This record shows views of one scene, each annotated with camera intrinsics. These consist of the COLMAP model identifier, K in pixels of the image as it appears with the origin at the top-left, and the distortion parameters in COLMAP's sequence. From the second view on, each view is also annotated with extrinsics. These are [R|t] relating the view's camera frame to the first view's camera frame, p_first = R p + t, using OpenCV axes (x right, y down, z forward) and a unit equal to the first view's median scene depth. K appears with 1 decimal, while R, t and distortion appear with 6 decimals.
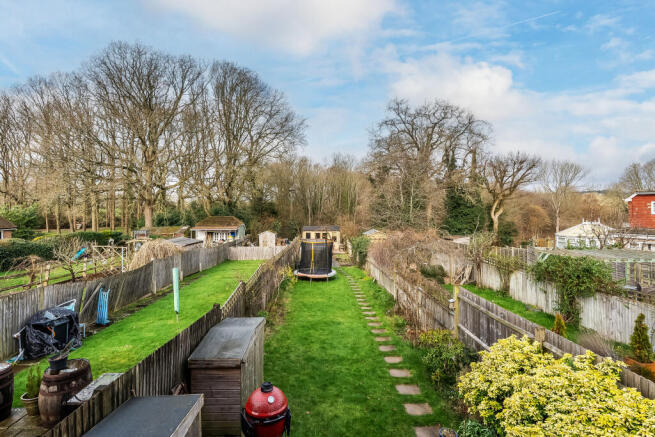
lens RADIAL K [[318.0, 0, 322.3], [0, 318.0, 204.6], [0, 0, 1]] dist [-0.002429, -0.000679]
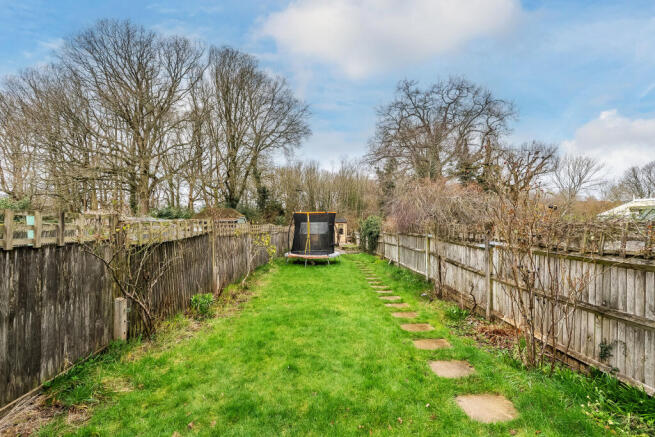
lens RADIAL K [[291.4, 0, 328.5], [0, 291.4, 214.4], [0, 0, 1]] dist [0.000486, -0.000543]
pose [[0.999846, -0.012274, -0.012581, 0.012612], [0.012240, 0.999921, -0.002791, 0.059022], [0.012615, 0.002637, 0.999917, 0.144844]]
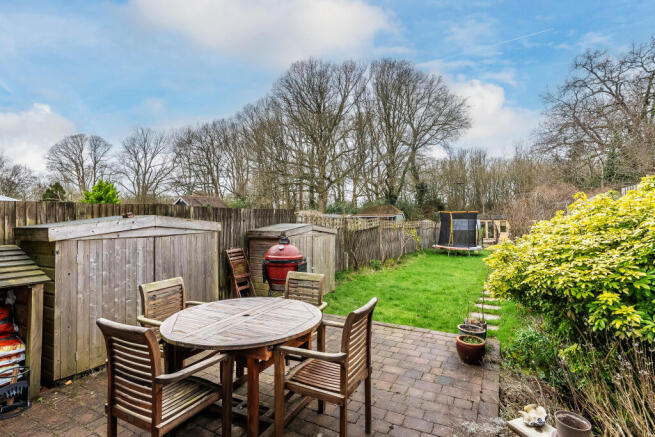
lens RADIAL K [[319.3, 0, 336.1], [0, 319.3, 204.6], [0, 0, 1]] dist [-0.001515, 0.000928]
pose [[0.875623, -0.020323, -0.482568, 0.059425], [0.012189, 0.999726, -0.019986, 0.052487], [0.482842, 0.011618, 0.875631, 0.011316]]
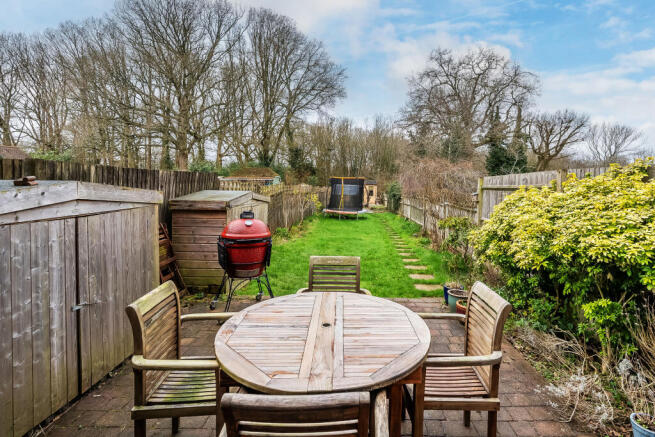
lens RADIAL K [[322.6, 0, 358.7], [0, 322.6, 183.1], [0, 0, 1]] dist [-0.000148, 0.001804]
pose [[0.999578, 0.022437, -0.018434, 0.017180], [-0.021936, 0.999397, 0.026929, 0.050737], [0.019027, -0.026514, 0.999467, 0.011741]]
